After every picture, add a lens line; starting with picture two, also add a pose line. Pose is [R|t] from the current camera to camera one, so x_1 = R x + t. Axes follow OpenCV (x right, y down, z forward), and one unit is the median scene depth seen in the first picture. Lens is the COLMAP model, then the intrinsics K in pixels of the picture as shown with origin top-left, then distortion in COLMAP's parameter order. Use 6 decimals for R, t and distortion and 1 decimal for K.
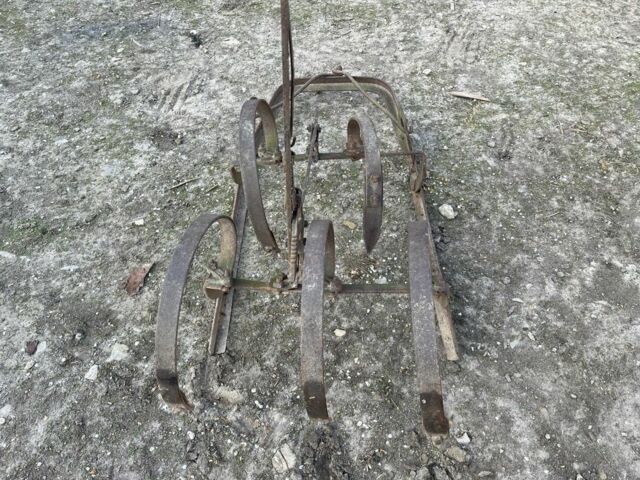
lens RADIAL K [[483.3, 0, 322.8], [0, 483.3, 241.8], [0, 0, 1]] dist [0.060976, -0.067243]
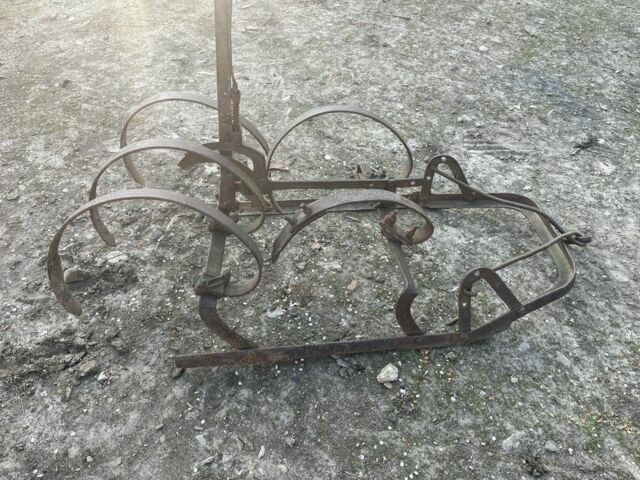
lens RADIAL K [[483.3, 0, 323.3], [0, 483.3, 237.1], [0, 0, 1]] dist [0.060976, -0.067243]
pose [[0.119280, 0.689730, -0.714174, 0.680543], [-0.796728, 0.495713, 0.345678, -0.375657], [0.592450, 0.527770, 0.608656, 0.363284]]
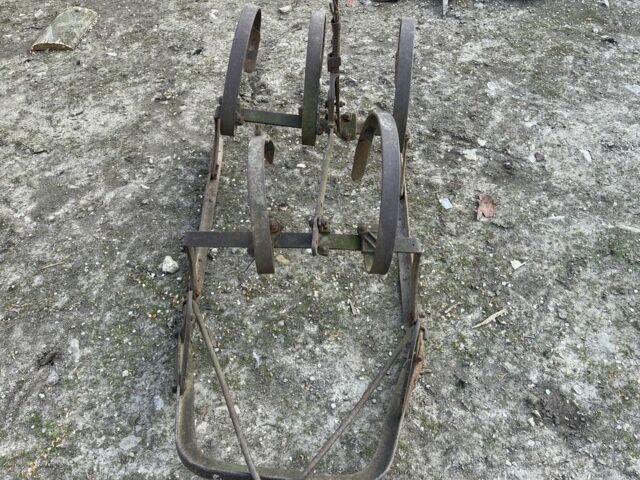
lens RADIAL K [[483.3, 0, 326.1], [0, 483.3, 236.7], [0, 0, 1]] dist [0.060976, -0.067243]
pose [[-0.999961, -0.004259, 0.007733, -0.034640], [0.008537, -0.242997, 0.969989, -0.944871], [-0.002252, 0.970018, 0.243024, 0.769538]]
